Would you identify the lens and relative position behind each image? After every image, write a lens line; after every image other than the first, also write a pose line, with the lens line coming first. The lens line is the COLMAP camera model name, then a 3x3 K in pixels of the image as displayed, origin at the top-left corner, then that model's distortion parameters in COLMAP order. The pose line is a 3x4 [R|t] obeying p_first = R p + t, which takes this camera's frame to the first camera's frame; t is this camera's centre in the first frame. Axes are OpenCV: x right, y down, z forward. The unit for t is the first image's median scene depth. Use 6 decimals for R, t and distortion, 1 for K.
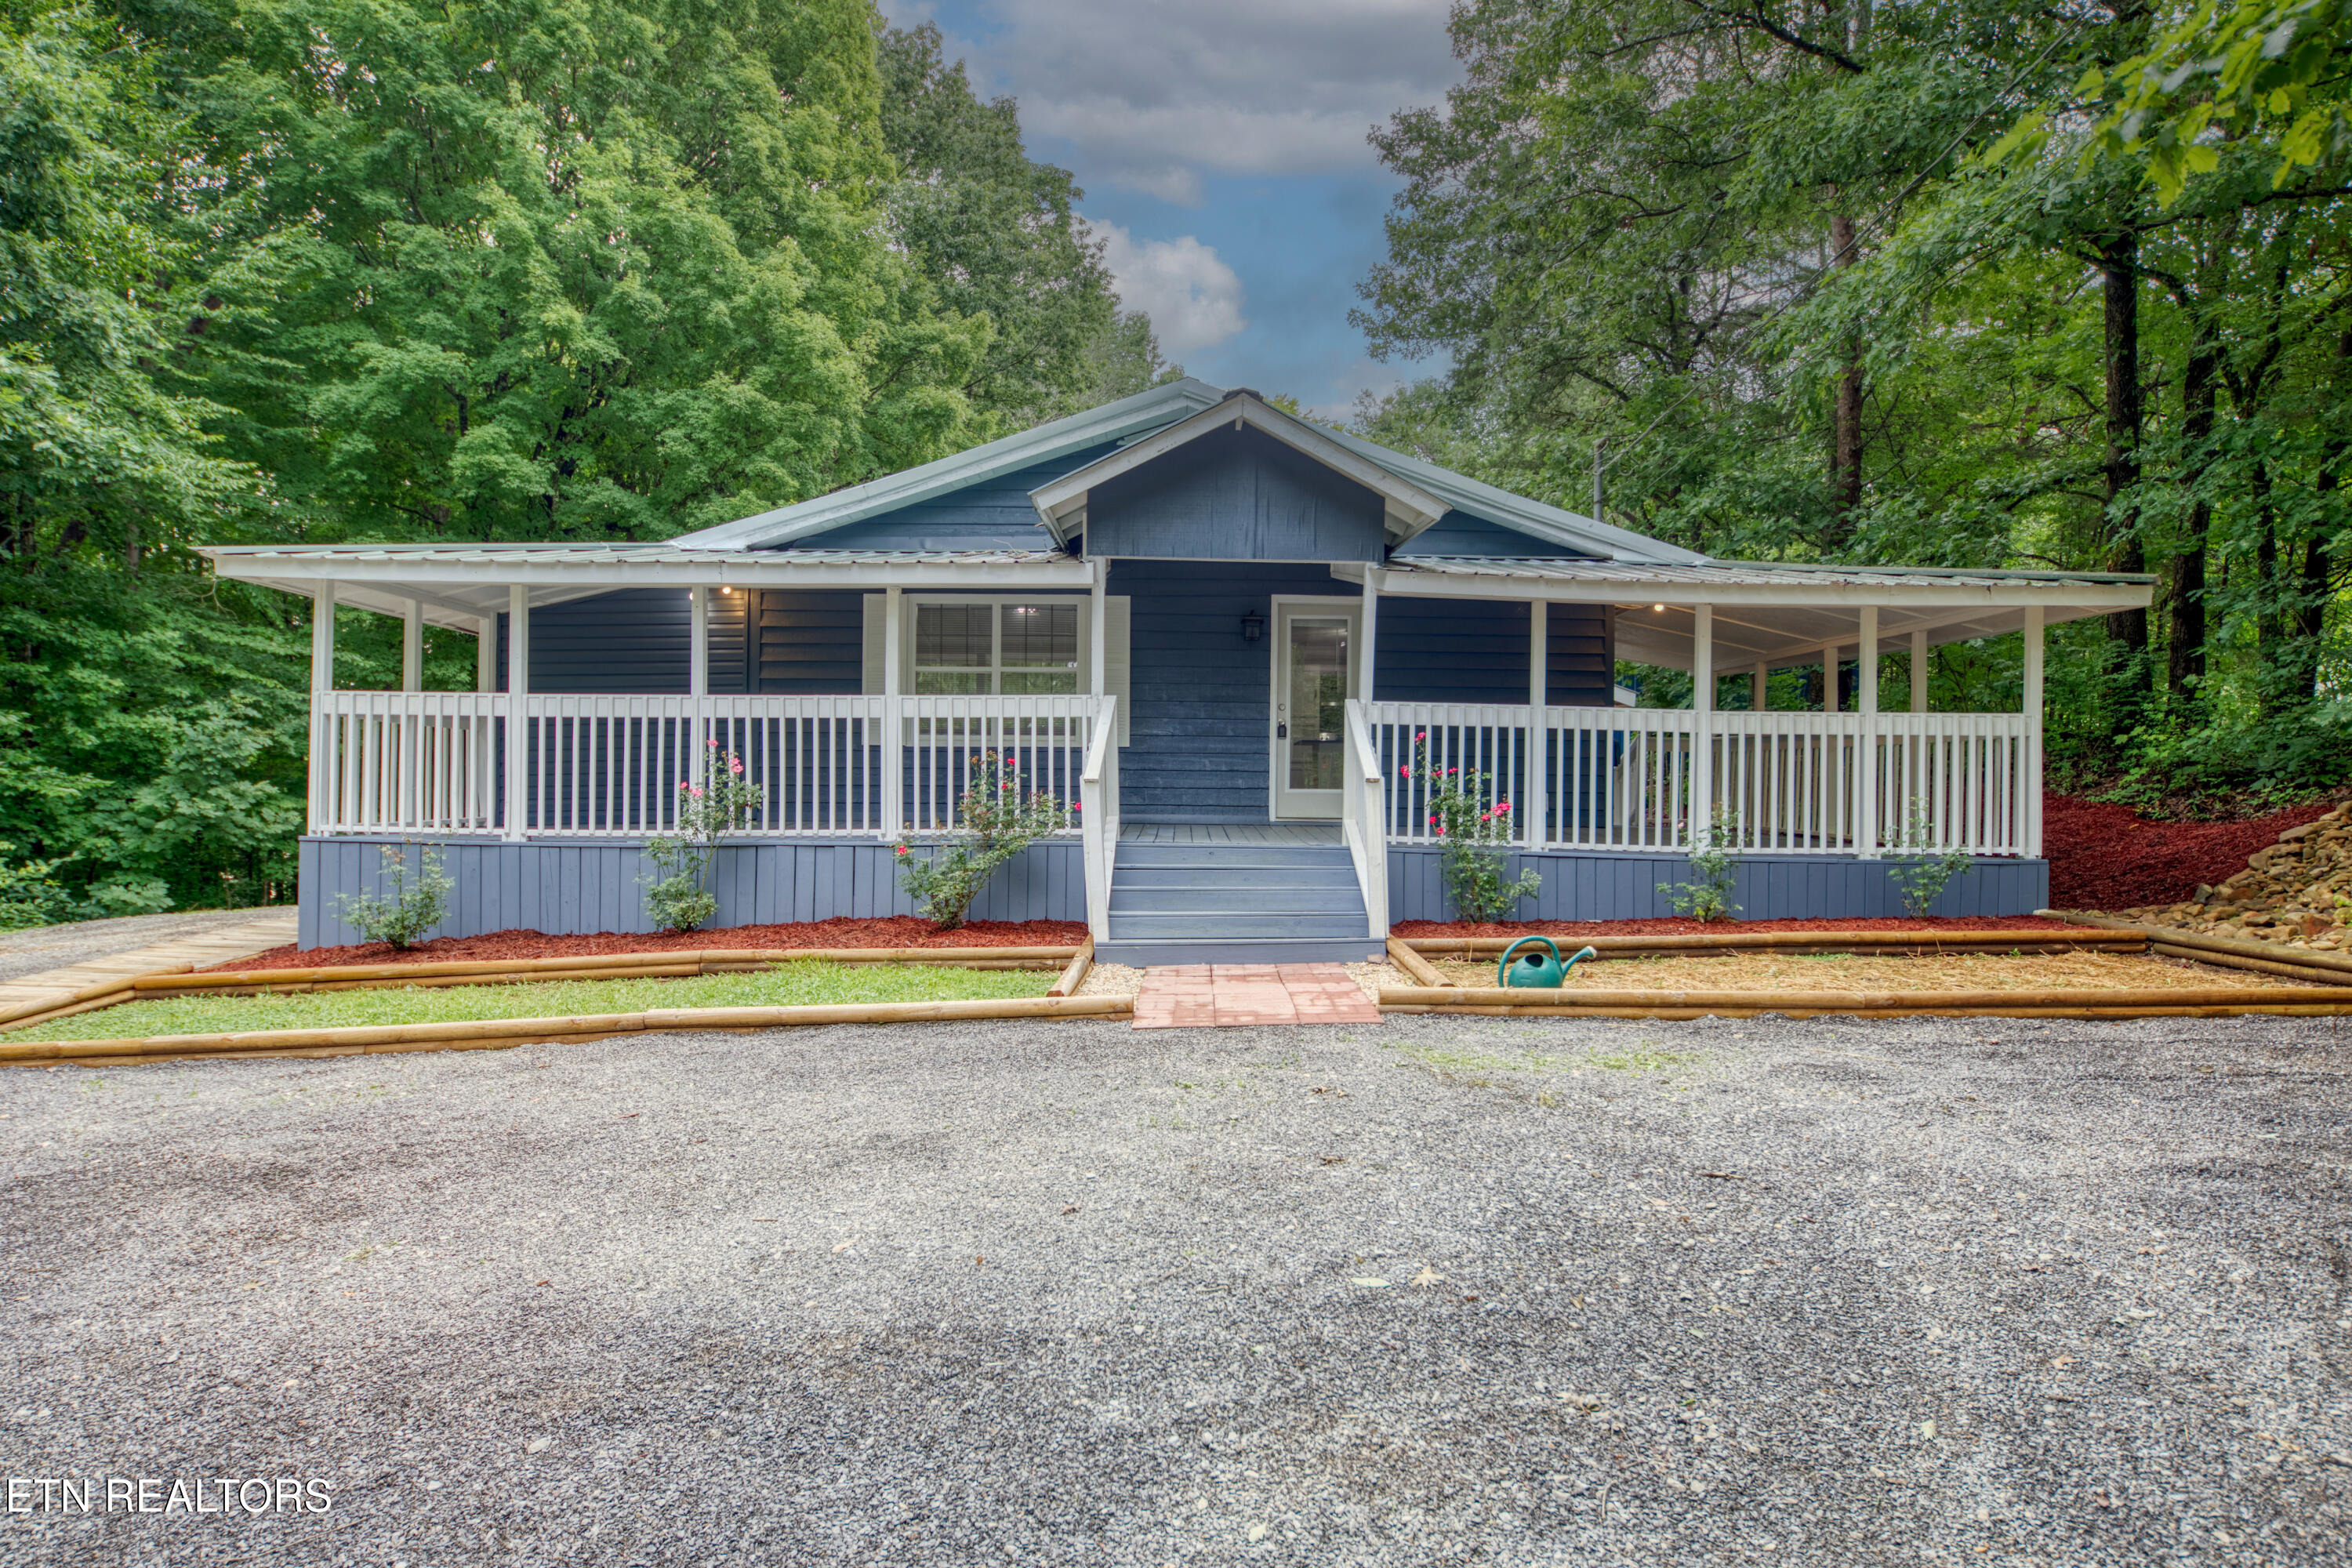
lens RADIAL K [[1359.4, 0, 1176.0], [0, 1359.4, 784.0], [0, 0, 1]] dist [0.014841, 0.002955]
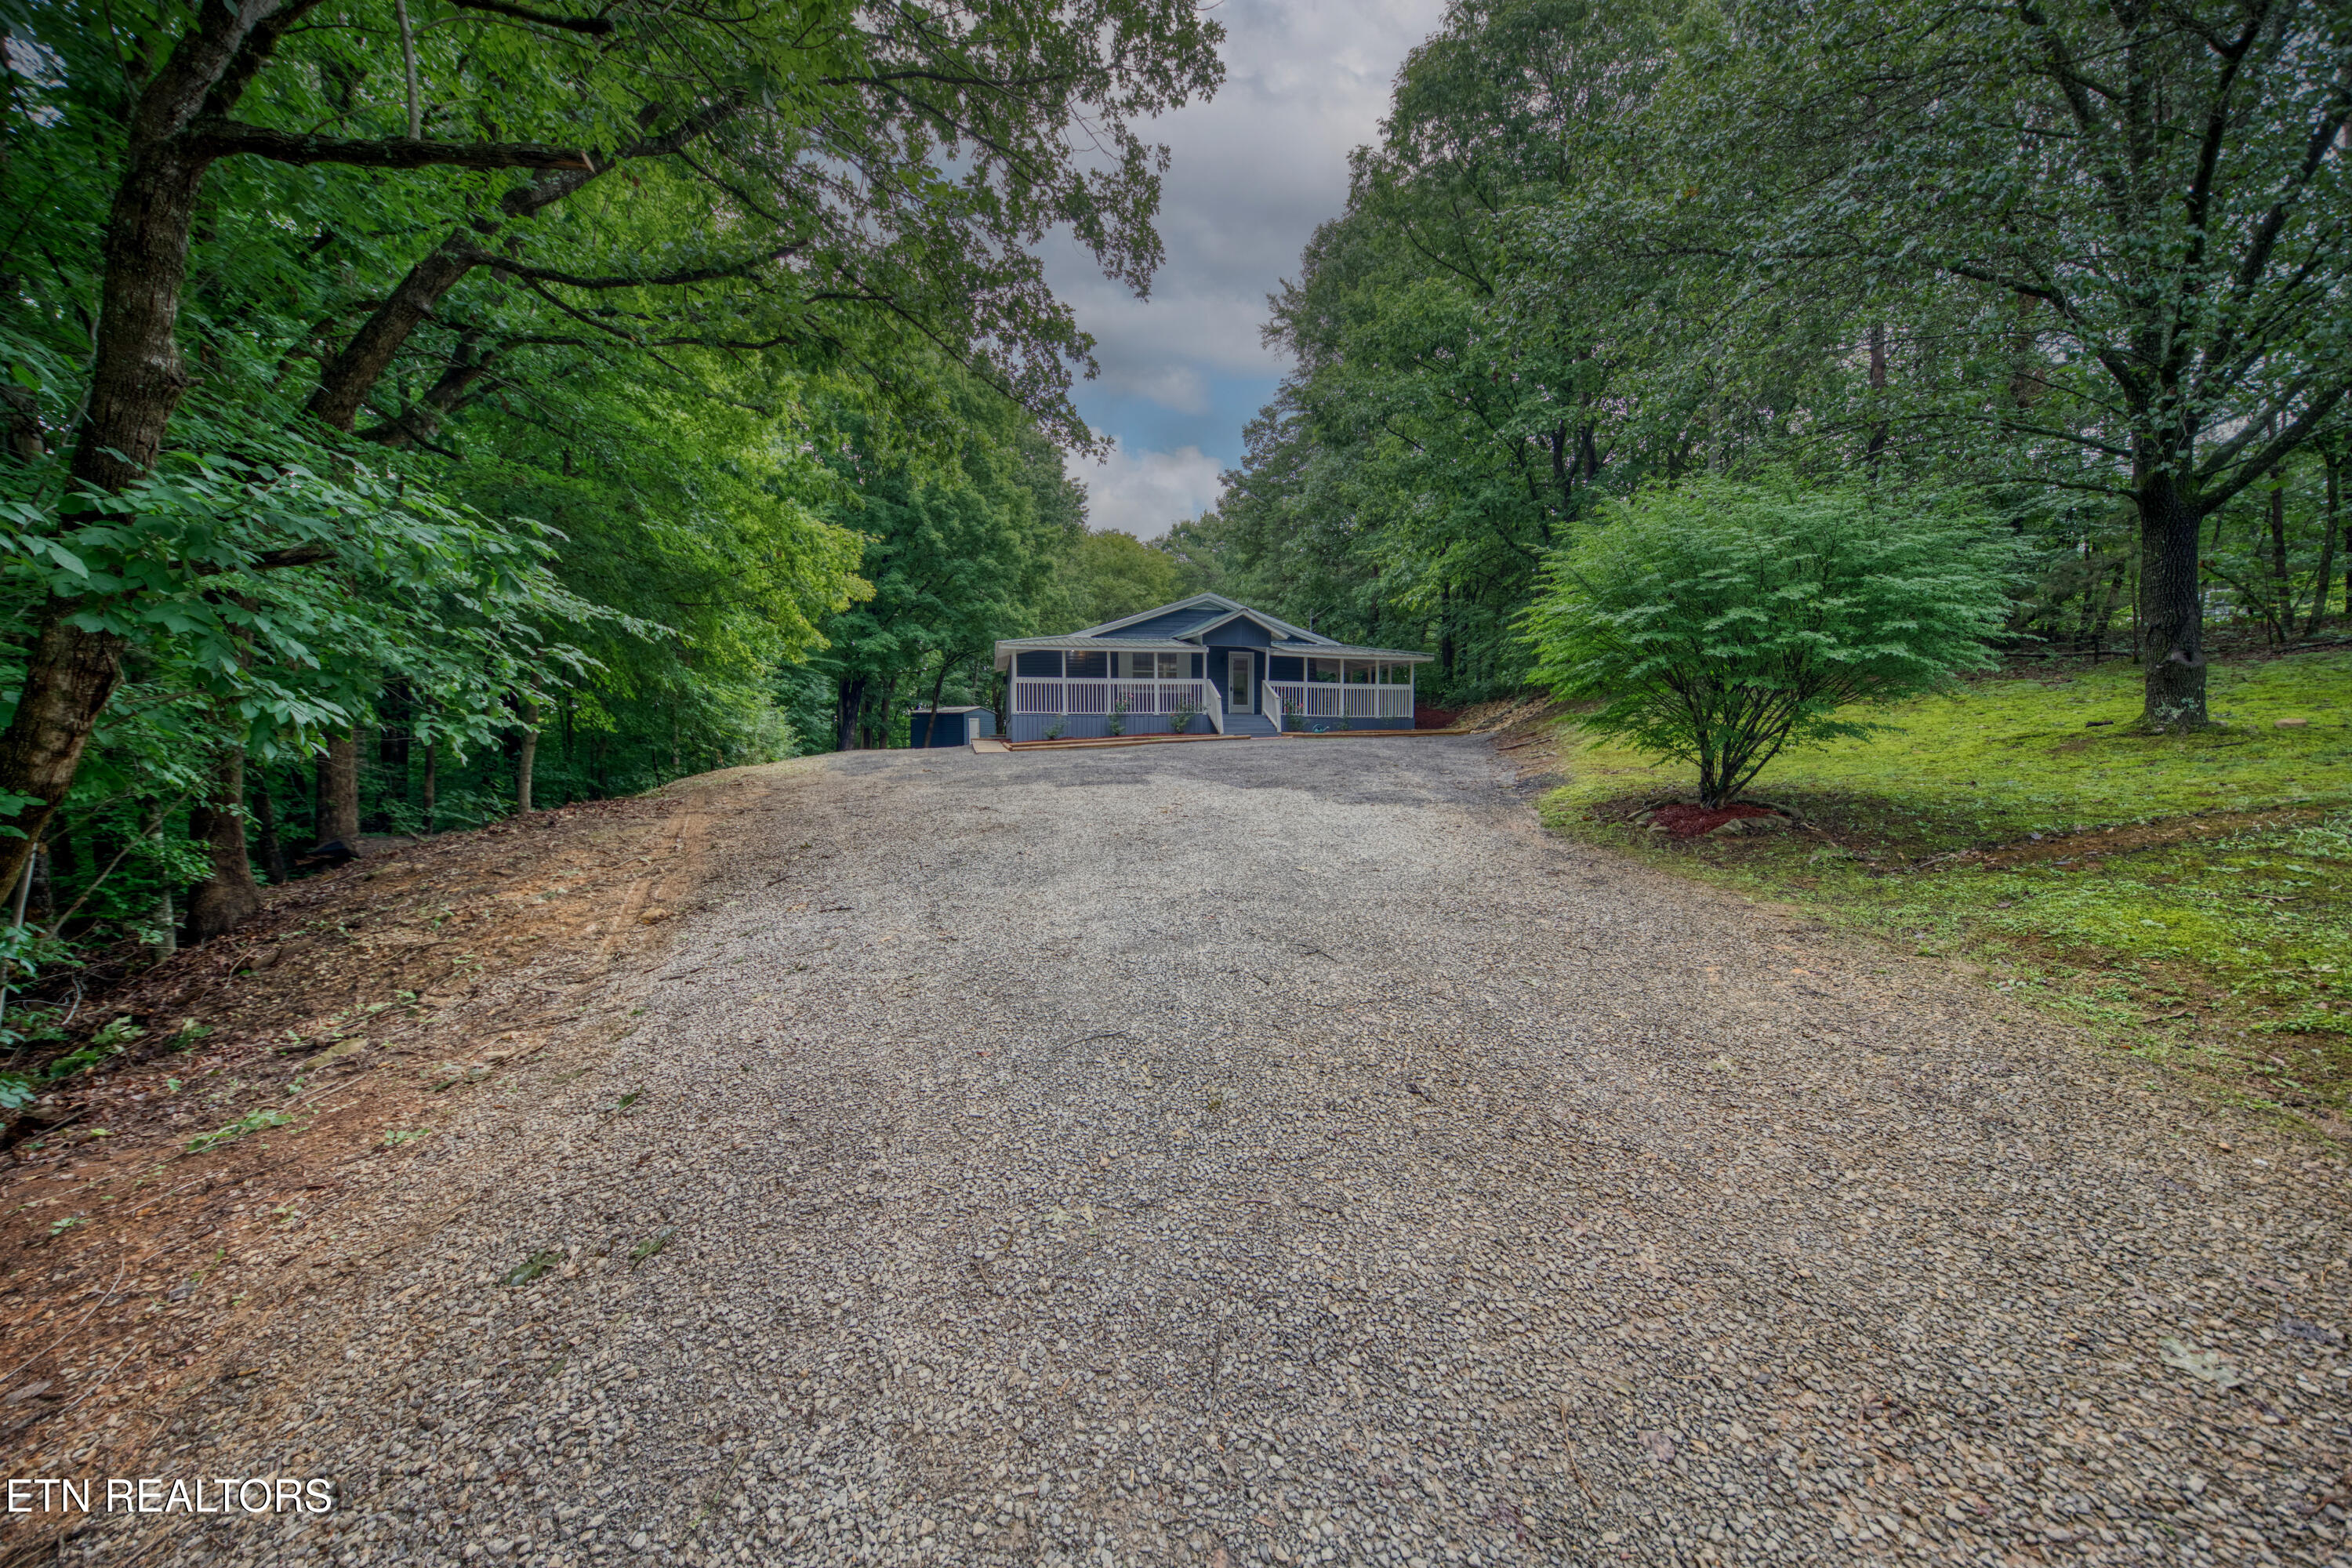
lens RADIAL K [[853.3, 0, 1174.5], [0, 853.3, 787.7], [0, 0, 1]] dist [0.005537, -0.005698]
pose [[0.975994, -0.023333, 0.216544, -0.571843], [0.009233, 0.997783, 0.065901, 0.073534], [-0.217602, -0.062320, 0.974046, -1.213680]]
